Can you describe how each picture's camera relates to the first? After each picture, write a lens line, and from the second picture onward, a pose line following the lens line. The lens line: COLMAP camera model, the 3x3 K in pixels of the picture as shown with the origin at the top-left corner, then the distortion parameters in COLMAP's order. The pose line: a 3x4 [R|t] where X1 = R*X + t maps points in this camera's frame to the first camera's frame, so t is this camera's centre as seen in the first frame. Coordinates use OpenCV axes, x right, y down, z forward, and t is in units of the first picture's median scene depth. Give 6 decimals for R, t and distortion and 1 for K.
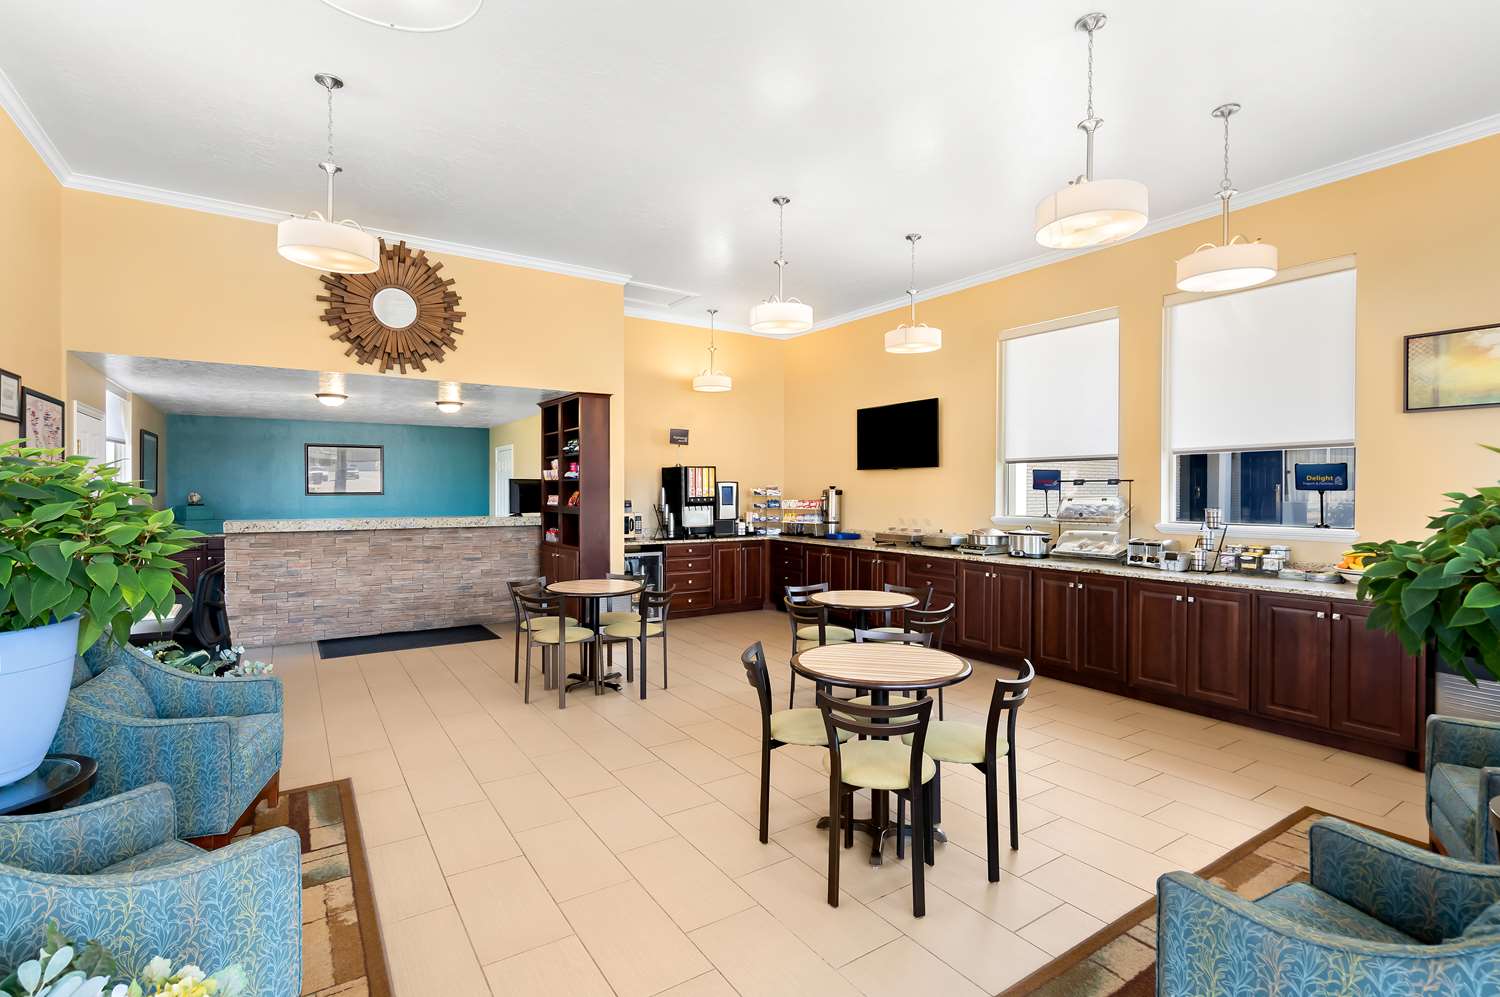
lens RADIAL K [[721.2, 0, 750.0], [0, 721.2, 498.5], [0, 0, 1]] dist [-0.001038, 0.000237]
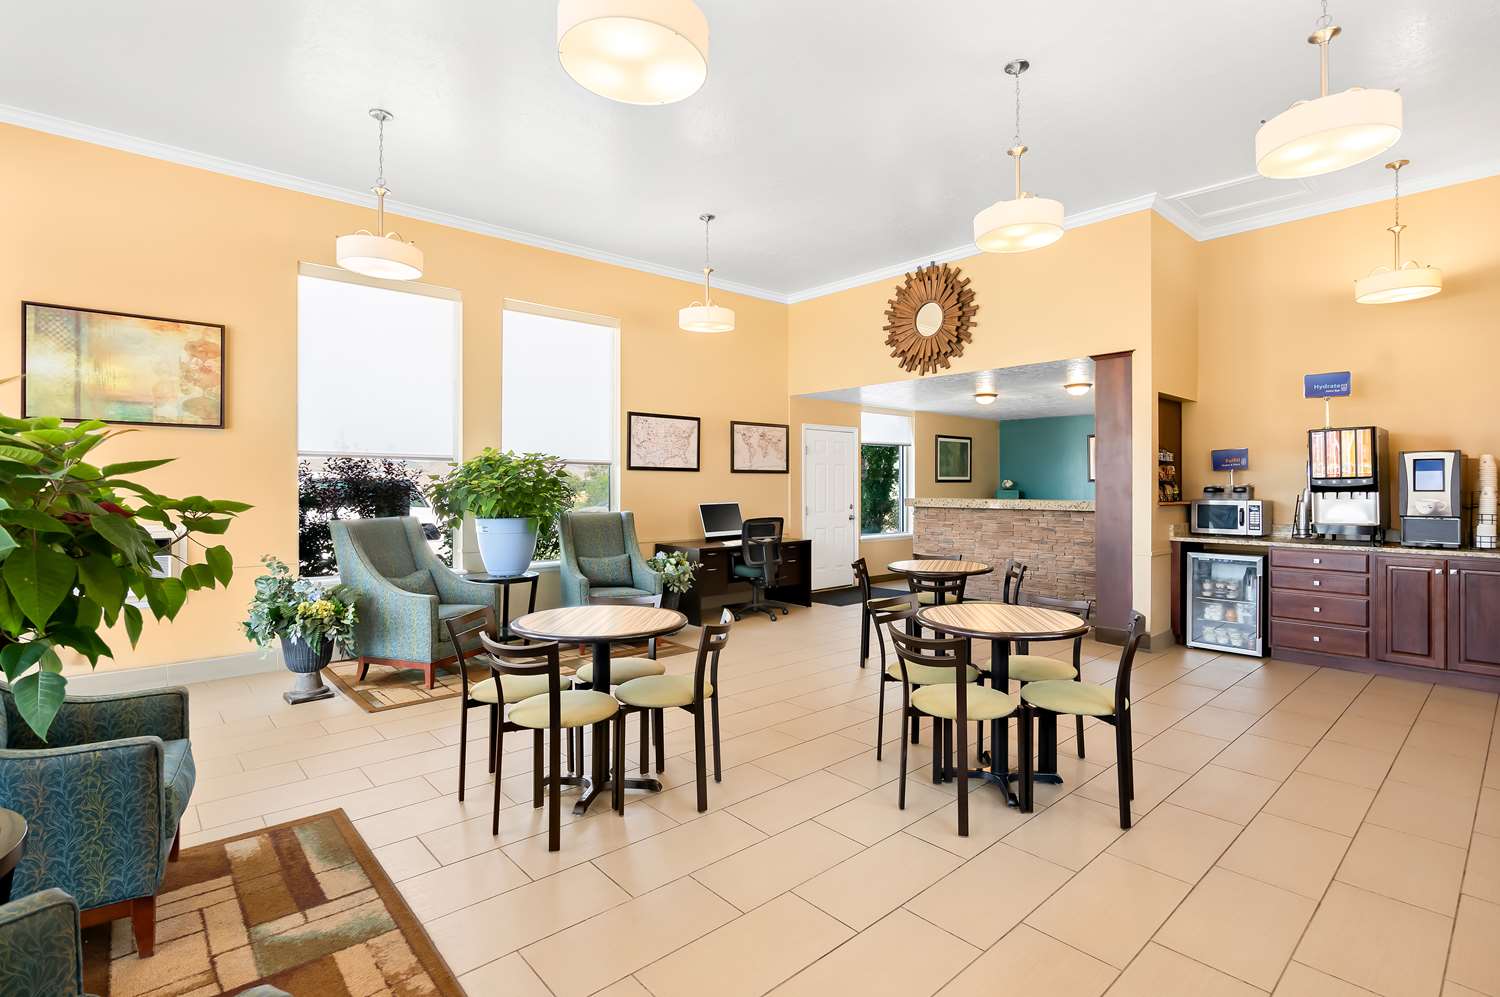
lens RADIAL K [[705.6, 0, 750.0], [0, 705.6, 498.5], [0, 0, 1]] dist [-0.000989, -0.000059]
pose [[0.139939, 0.014913, -0.990048, 0.579428], [-0.013212, 0.999826, 0.013193, 0.018706], [0.990072, 0.011235, 0.140111, 0.505823]]
